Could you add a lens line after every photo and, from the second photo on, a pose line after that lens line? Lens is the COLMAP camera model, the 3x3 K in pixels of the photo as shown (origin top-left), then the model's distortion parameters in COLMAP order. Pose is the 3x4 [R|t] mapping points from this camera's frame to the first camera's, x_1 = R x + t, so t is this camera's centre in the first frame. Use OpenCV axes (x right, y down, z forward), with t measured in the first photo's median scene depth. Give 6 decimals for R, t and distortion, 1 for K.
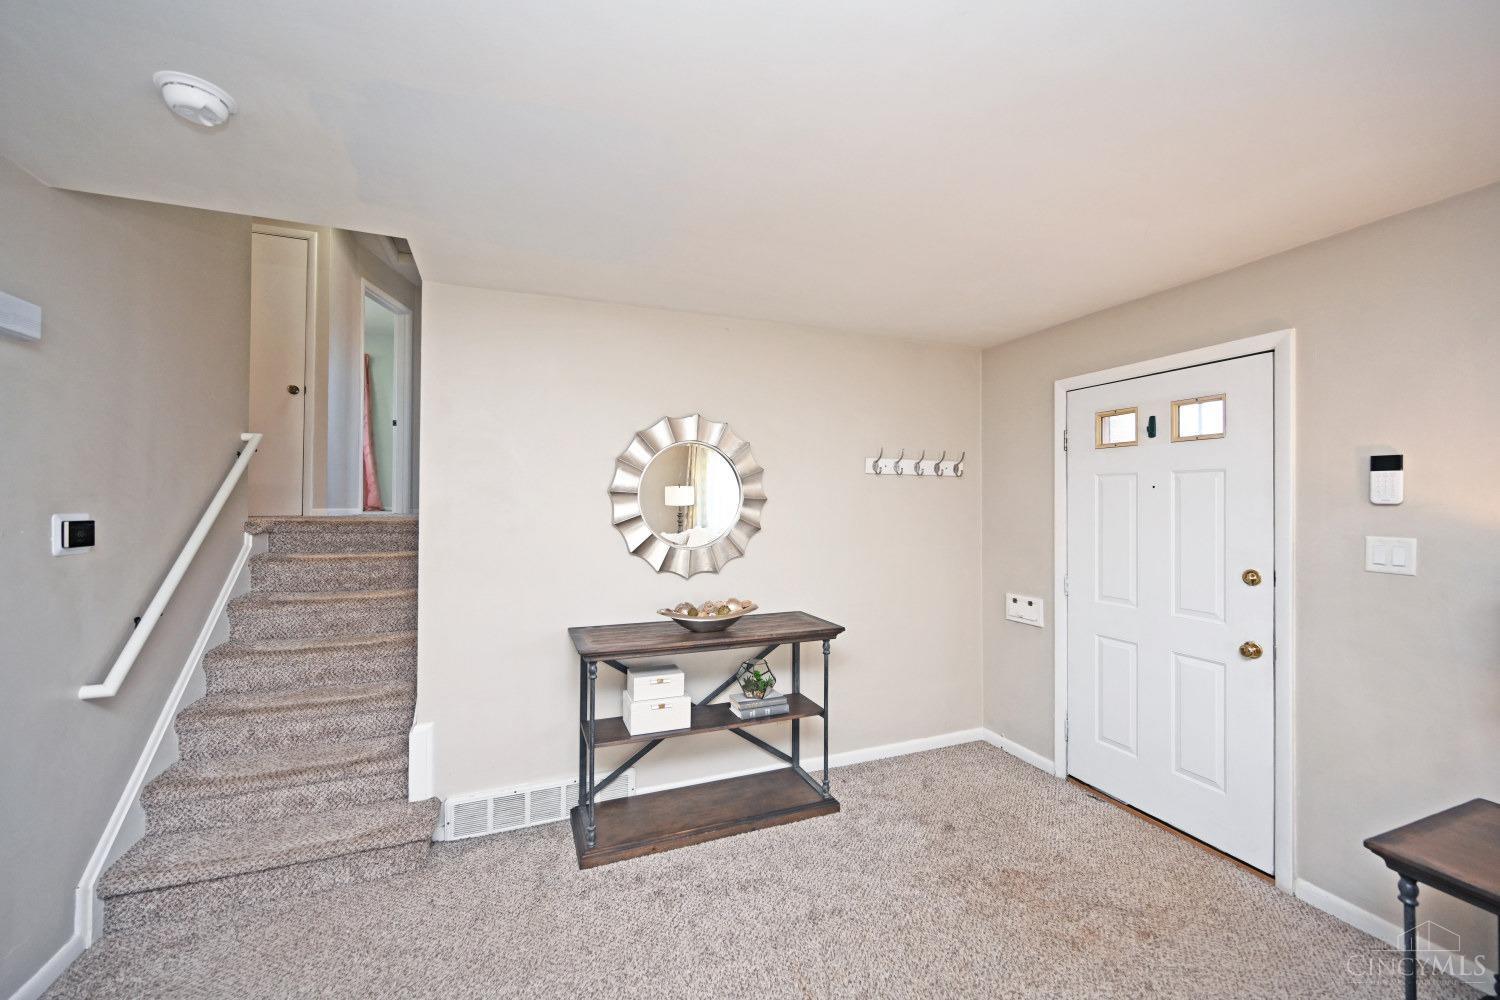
lens RADIAL K [[586.5, 0, 748.8], [0, 586.5, 500.7], [0, 0, 1]] dist [0.001818, 0.000601]
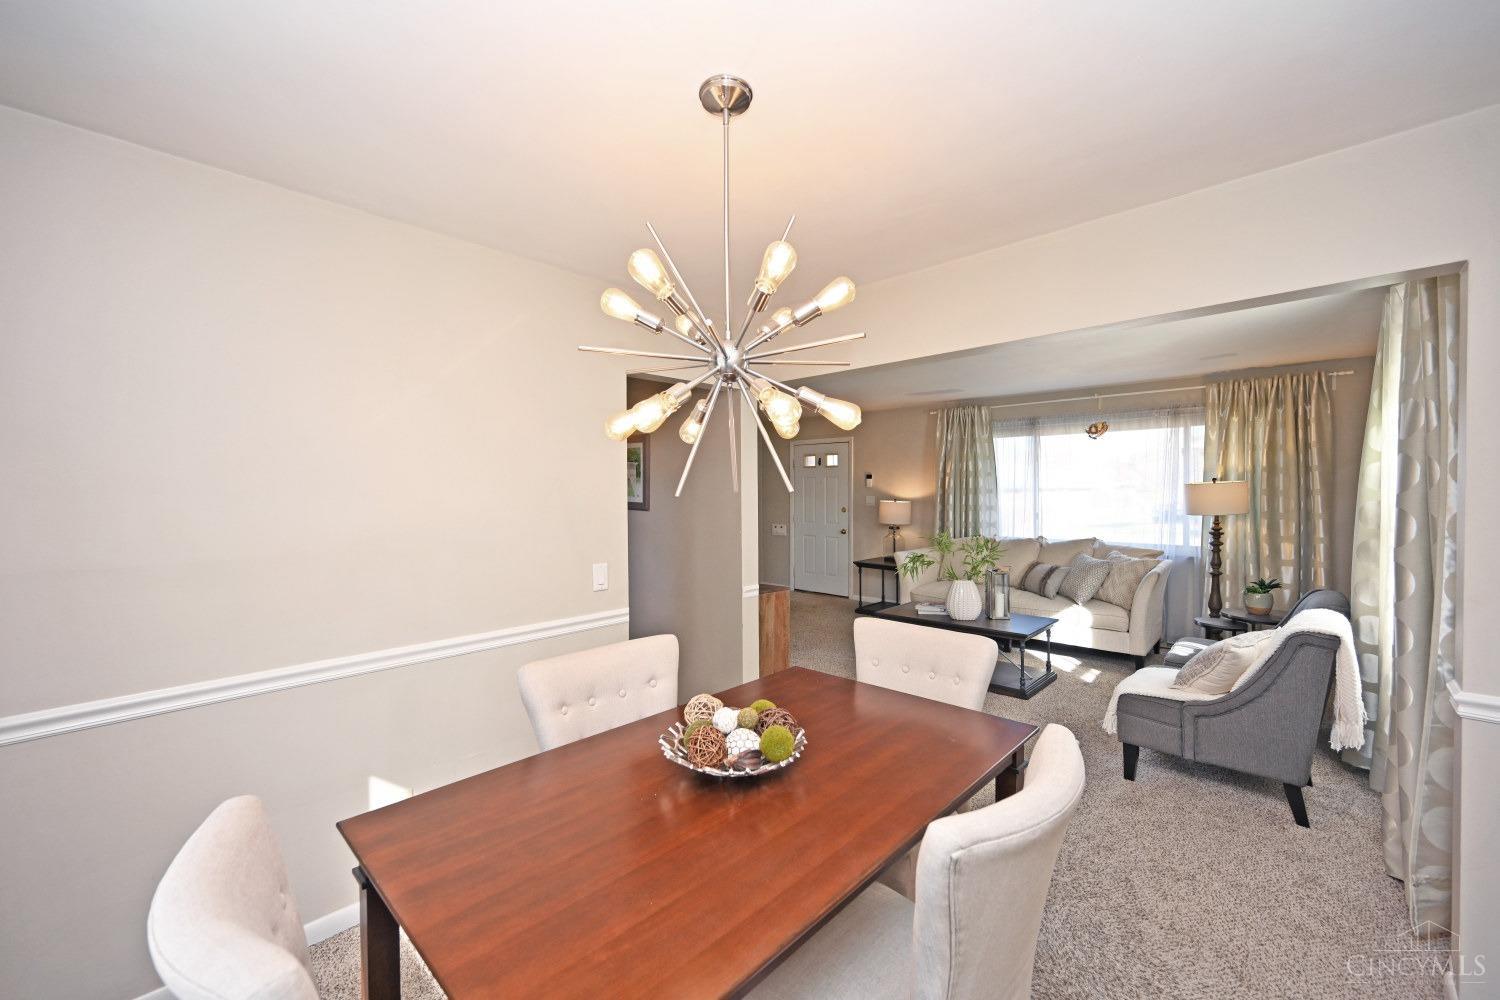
lens RADIAL K [[597.2, 0, 746.6], [0, 597.2, 494.2], [0, 0, 1]] dist [0.000058, -0.000053]
pose [[0.911407, -0.014025, 0.411268, -0.846967], [0.007258, 0.999811, 0.018012, -0.017666], [-0.411443, -0.013431, 0.911337, -1.521262]]
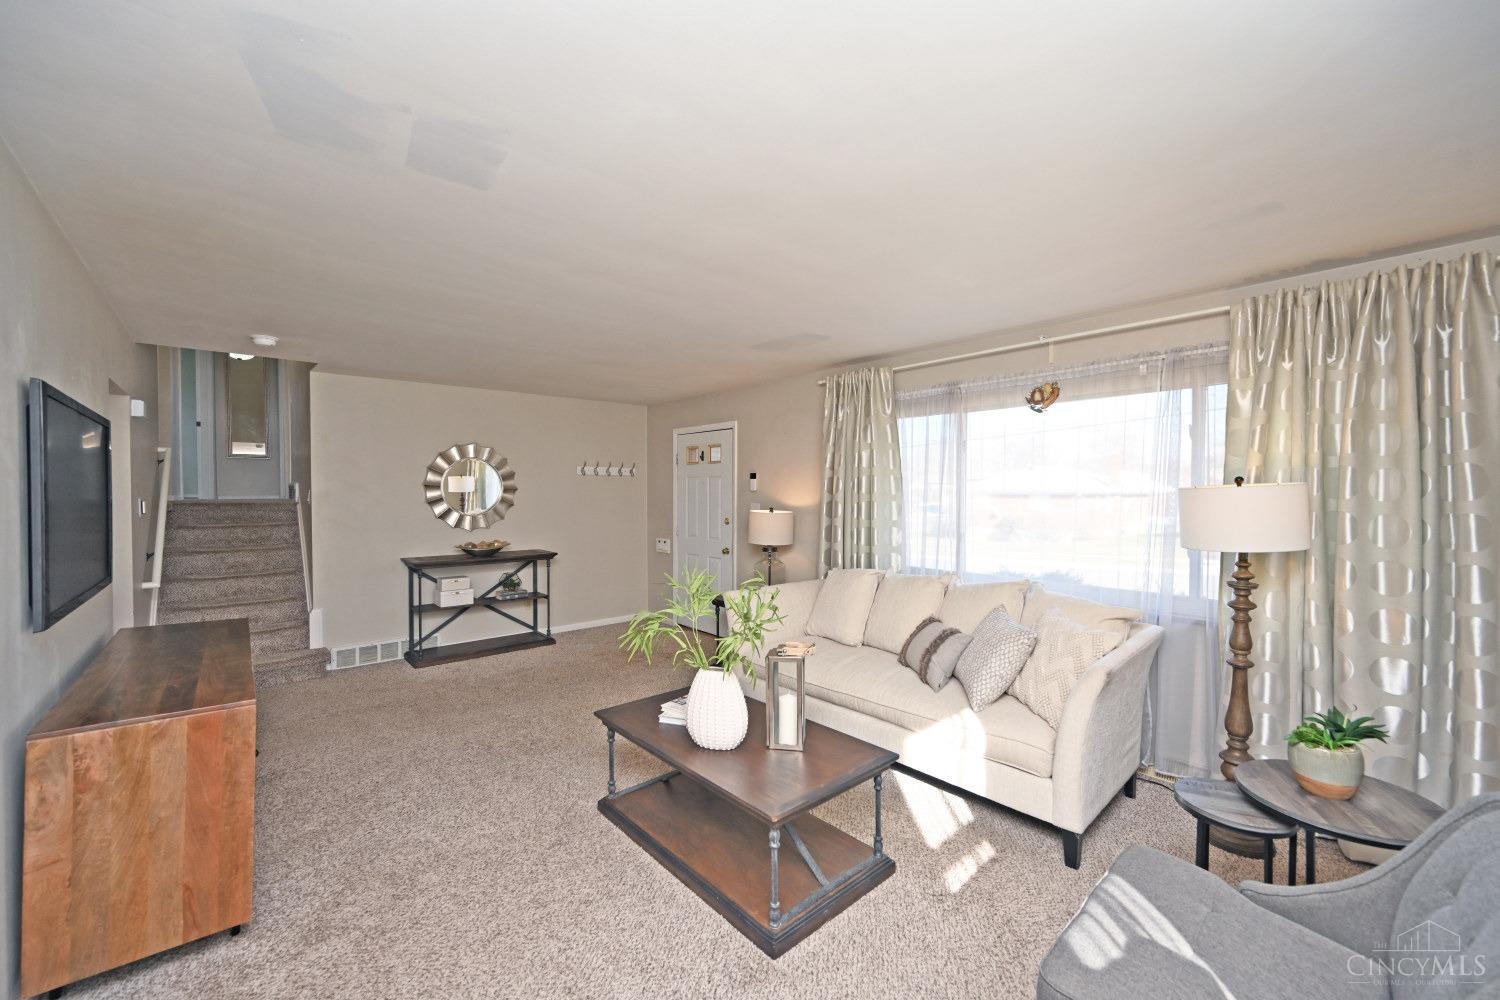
lens RADIAL K [[586.5, 0, 748.8], [0, 586.5, 500.7], [0, 0, 1]] dist [0.001818, 0.000601]
pose [[0.940828, -0.007476, 0.338802, 0.097943], [-0.000473, 0.999727, 0.023373, -0.009045], [-0.338884, -0.022150, 0.940567, -1.084780]]
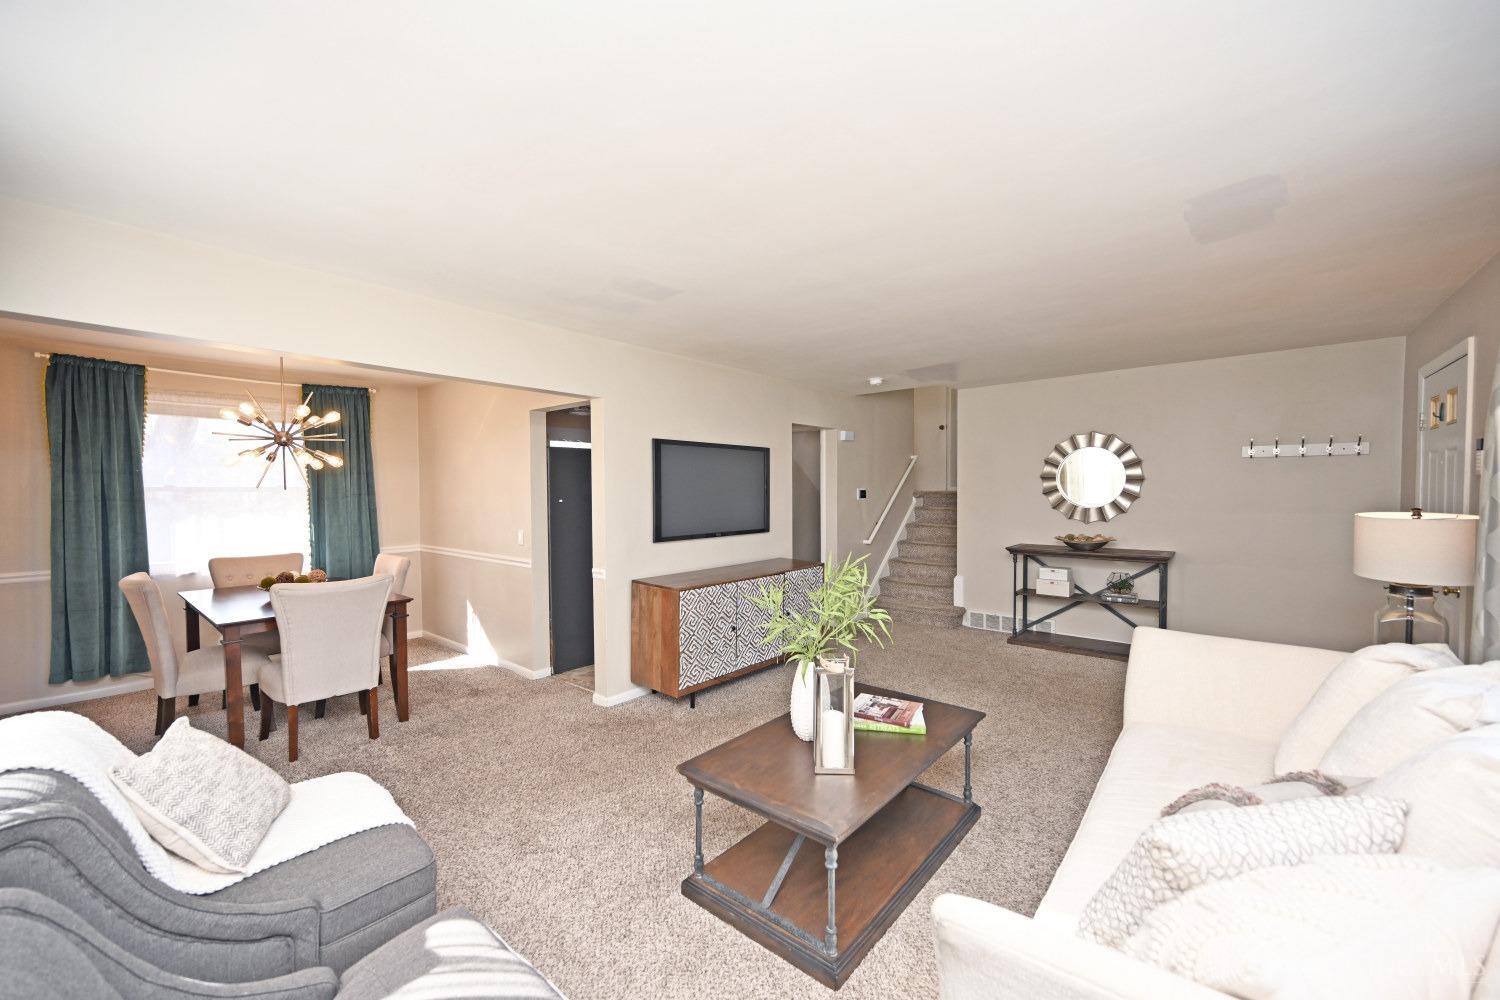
lens RADIAL K [[586.5, 0, 748.8], [0, 586.5, 500.7], [0, 0, 1]] dist [0.001818, 0.000601]
pose [[0.463649, 0.012215, -0.885935, 1.032322], [0.016852, 0.999602, 0.022602, 0.004733], [0.885859, -0.025409, 0.463259, -0.763308]]
